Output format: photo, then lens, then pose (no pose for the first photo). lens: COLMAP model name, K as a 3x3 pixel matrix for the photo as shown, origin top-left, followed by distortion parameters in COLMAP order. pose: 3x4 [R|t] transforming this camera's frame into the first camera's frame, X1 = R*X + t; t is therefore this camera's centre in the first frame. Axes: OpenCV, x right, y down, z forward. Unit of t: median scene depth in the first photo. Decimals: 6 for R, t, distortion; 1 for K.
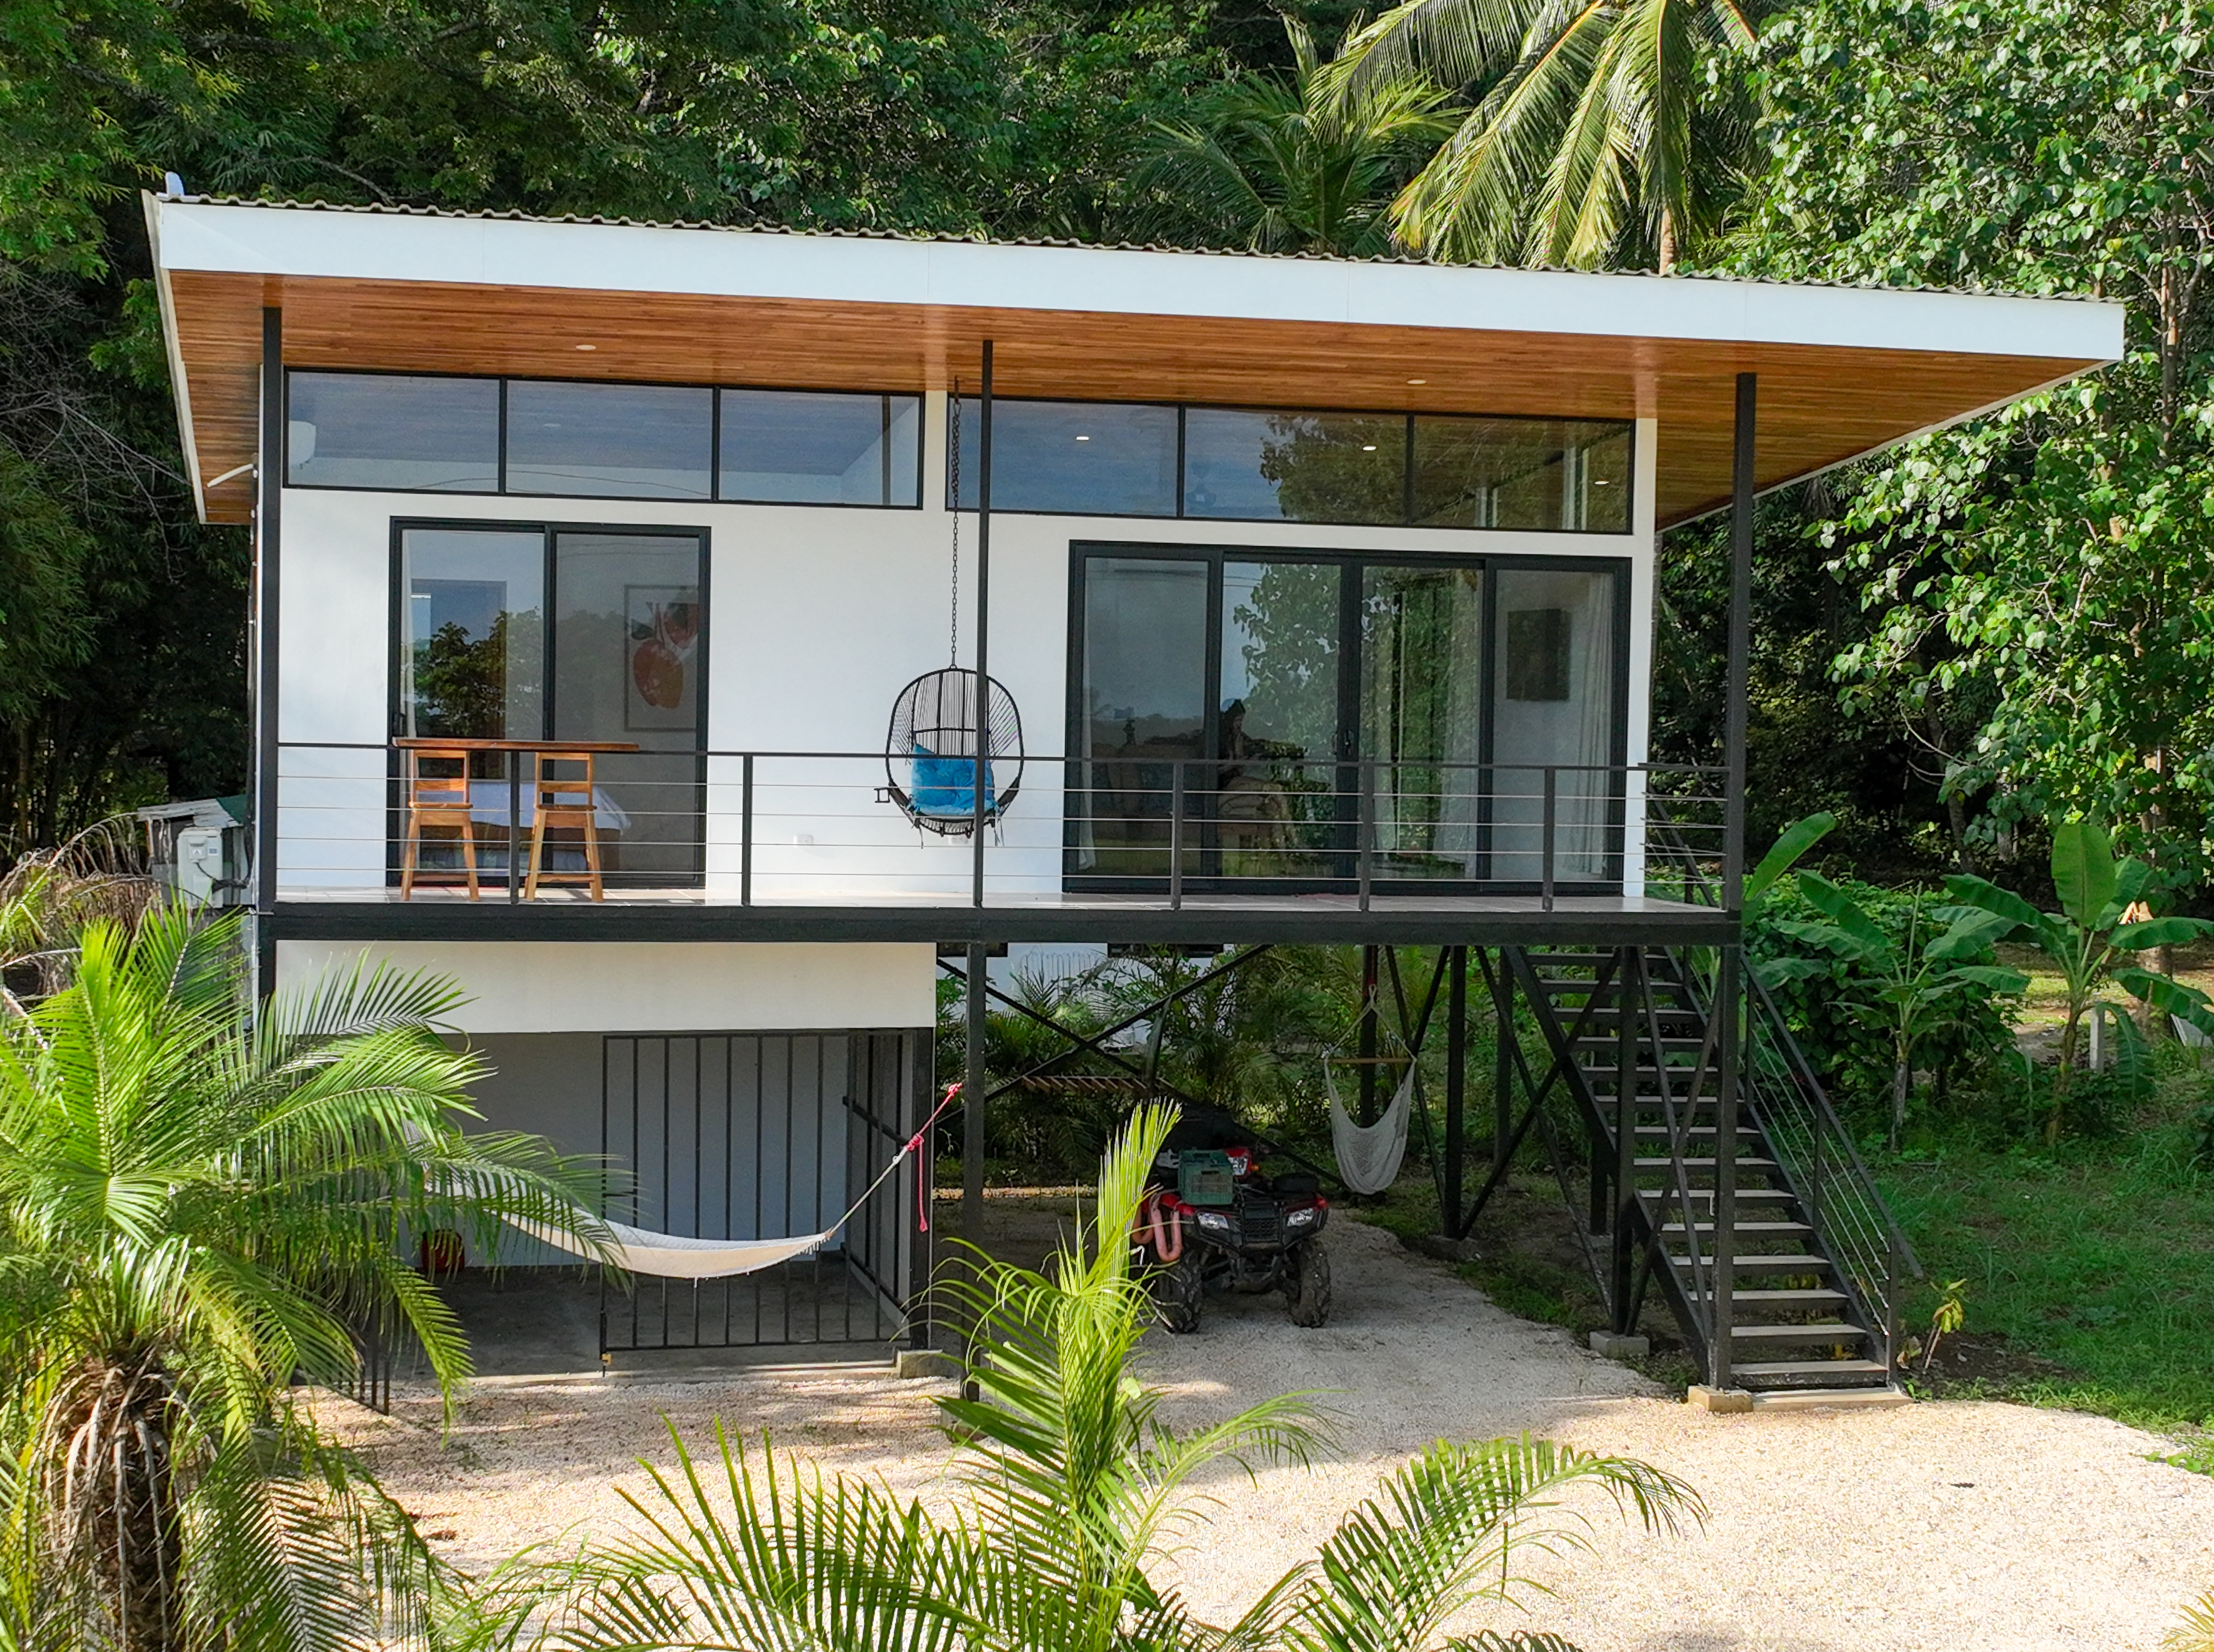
lens RADIAL K [[3319.2, 0, 1107.0], [0, 3319.2, 826.0], [0, 0, 1]] dist [0.039734, -0.013738]
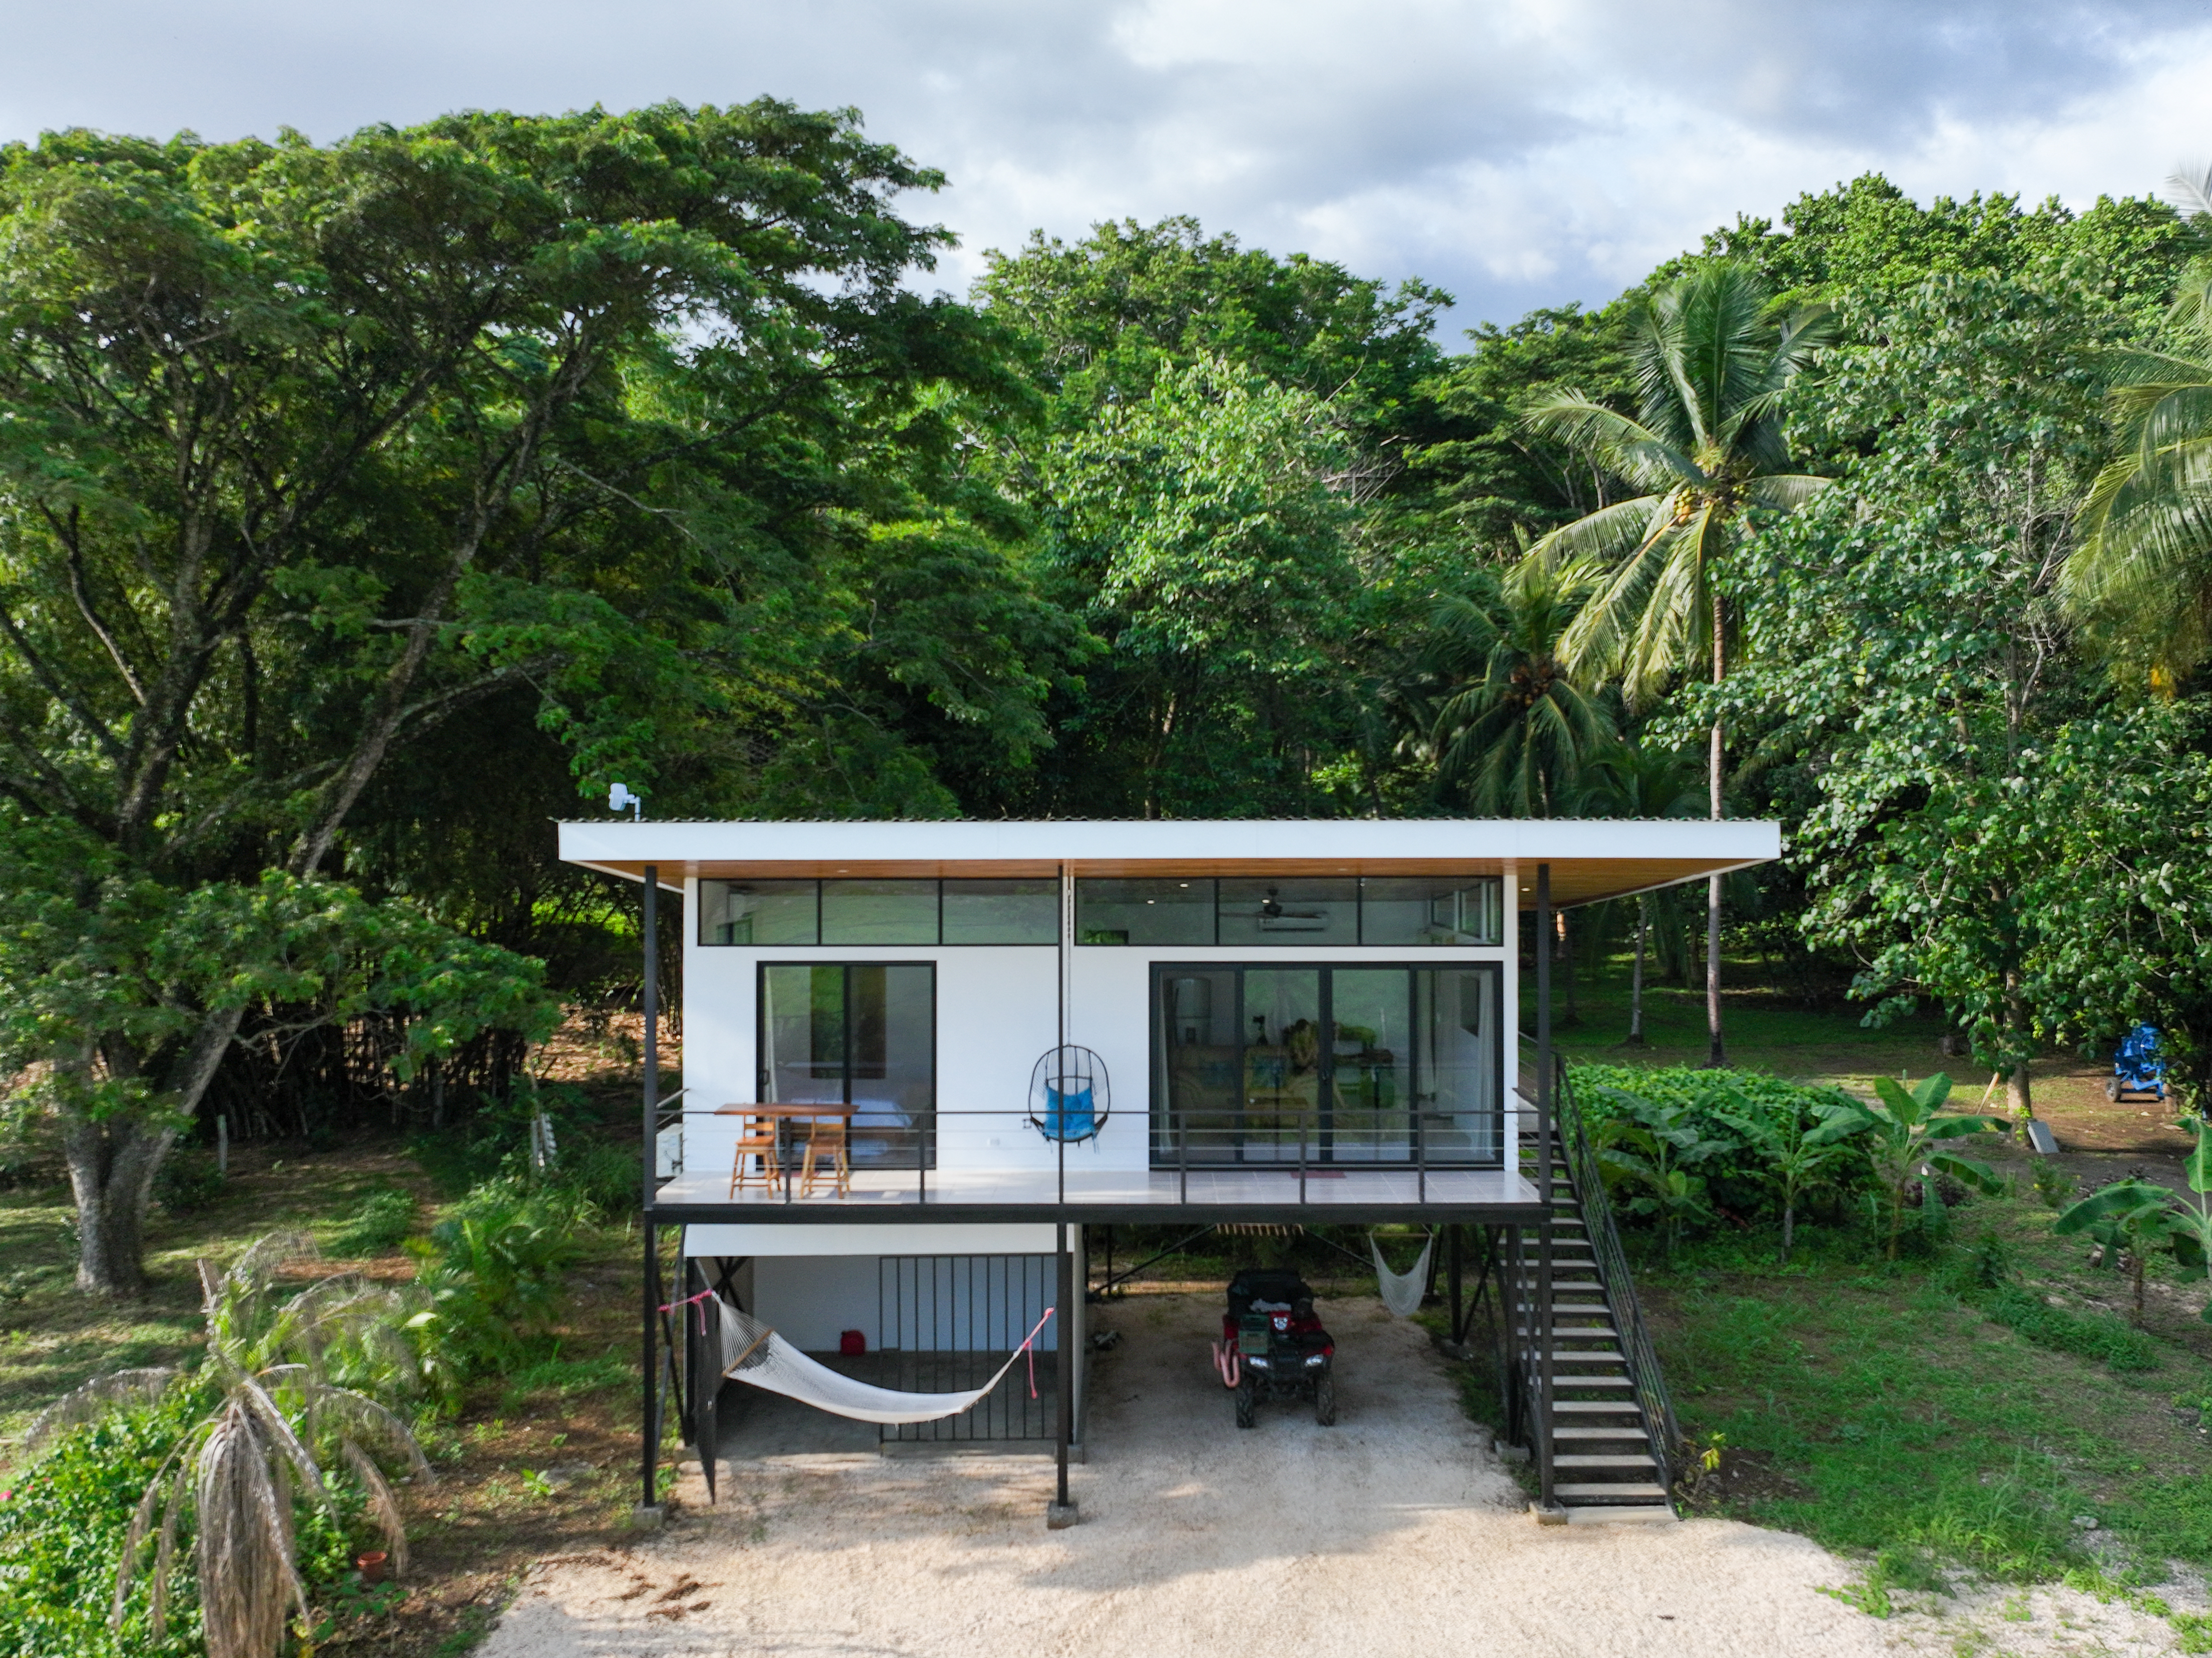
lens RADIAL K [[1751.5, 0, 1106.0], [0, 1751.5, 829.0], [0, 0, 1]] dist [-0.000605, 0.002641]
pose [[0.972819, -0.026006, -0.230100, 0.093547], [0.013406, 0.998332, -0.056154, -0.055551], [0.231177, 0.051543, 0.971545, 0.068489]]
